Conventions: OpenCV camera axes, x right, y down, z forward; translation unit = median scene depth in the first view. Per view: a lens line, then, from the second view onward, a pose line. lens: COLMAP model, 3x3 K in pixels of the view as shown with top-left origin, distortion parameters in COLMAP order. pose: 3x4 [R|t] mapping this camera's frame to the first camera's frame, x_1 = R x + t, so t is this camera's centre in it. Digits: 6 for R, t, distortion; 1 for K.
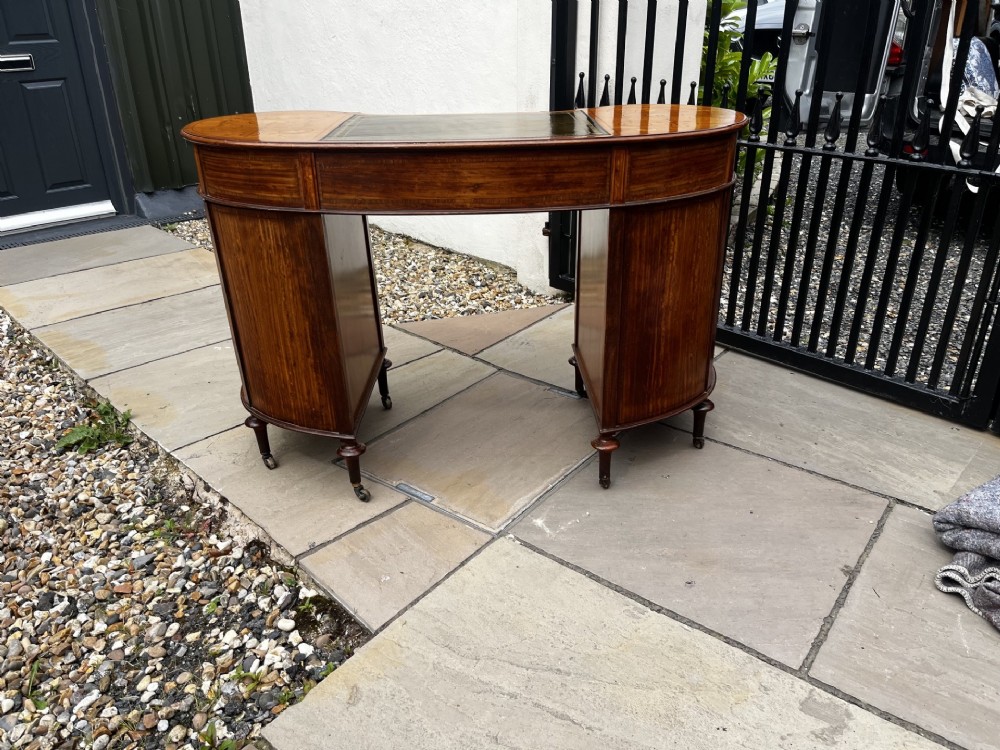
lens RADIAL K [[765.4, 0, 518.7], [0, 765.4, 386.9], [0, 0, 1]] dist [0.030009, -0.064121]
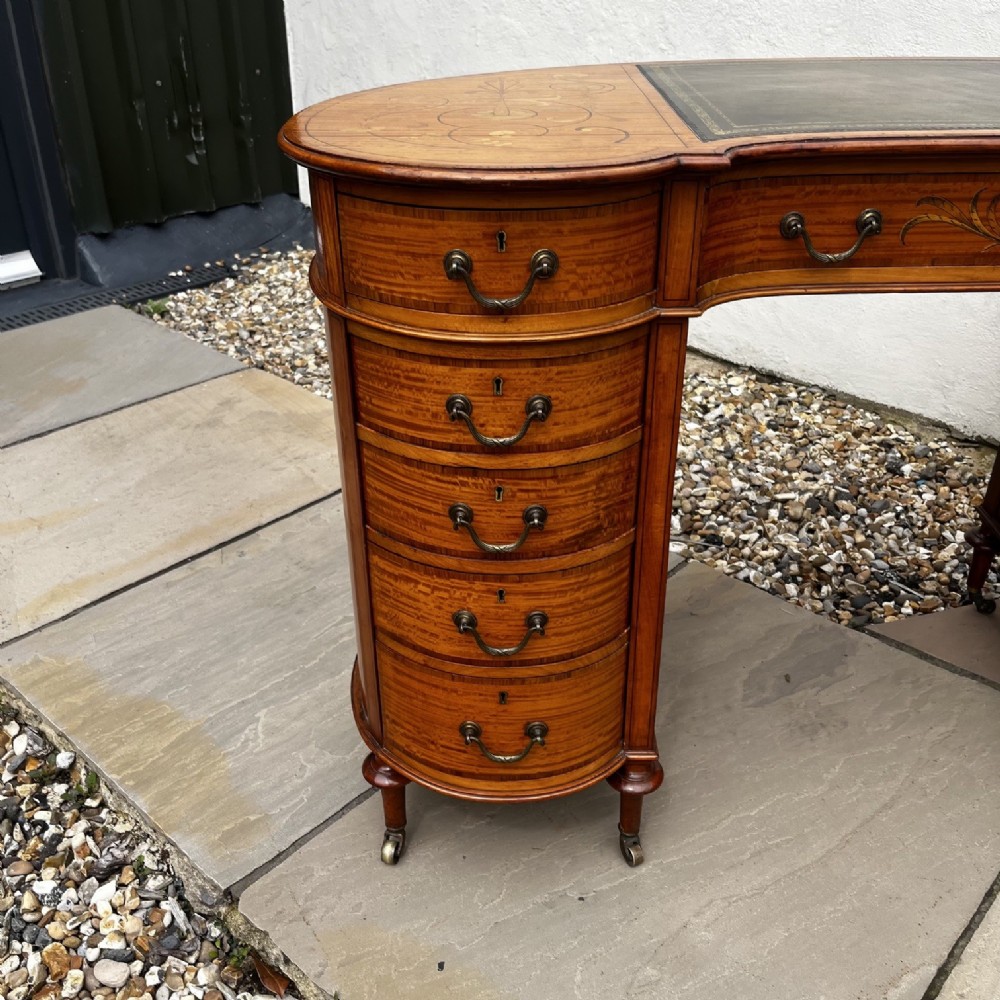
lens RADIAL K [[1026.7, 0, 503.6], [0, 1026.7, 513.6], [0, 0, 1]] dist [0.024774, 0.000000]
pose [[0.998720, -0.011510, 0.049253, -0.319153], [0.007335, 0.996427, 0.084134, -0.157140], [-0.050046, -0.083666, 0.995236, 0.368395]]
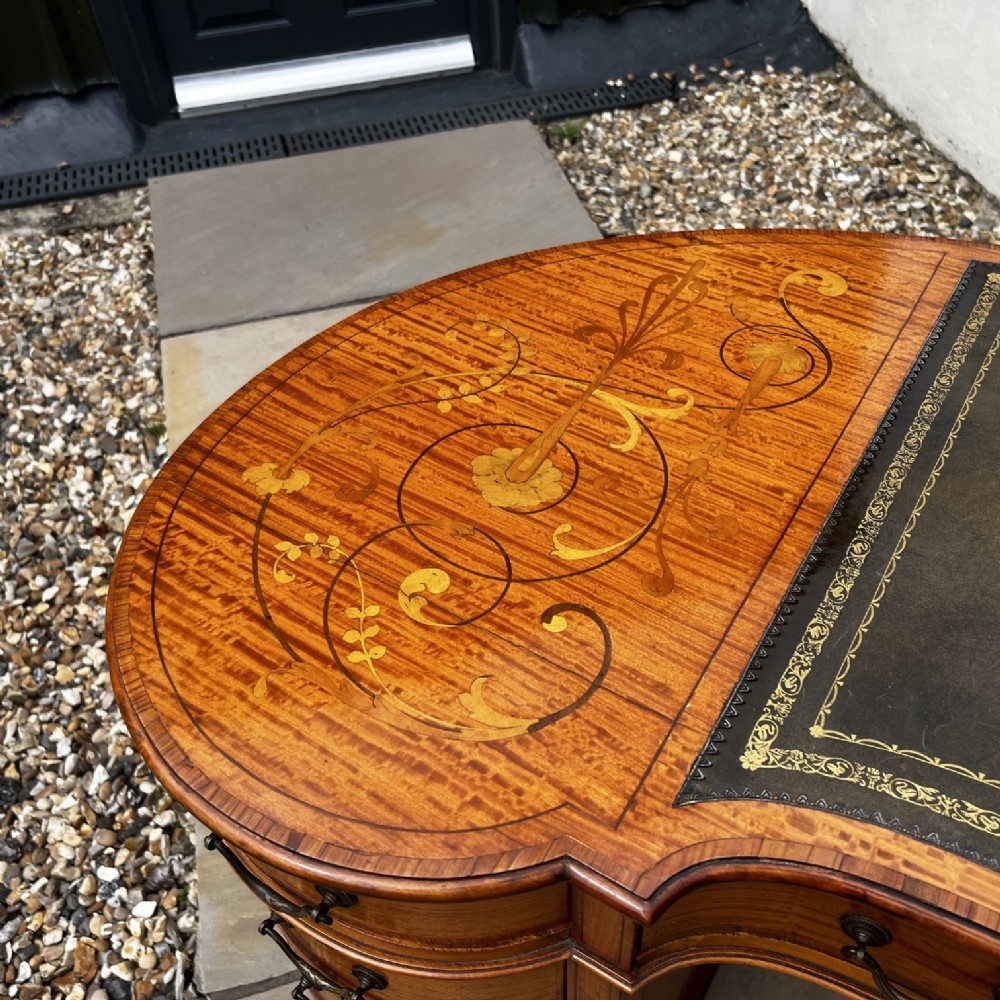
lens RADIAL K [[1026.7, 0, 497.2], [0, 1026.7, 505.7], [0, 0, 1]] dist [0.024774, 0.000000]
pose [[0.868935, 0.341925, -0.357826, -0.246610], [-0.187243, 0.896364, 0.401834, -0.301246], [0.458140, -0.282167, 0.842905, 0.504775]]
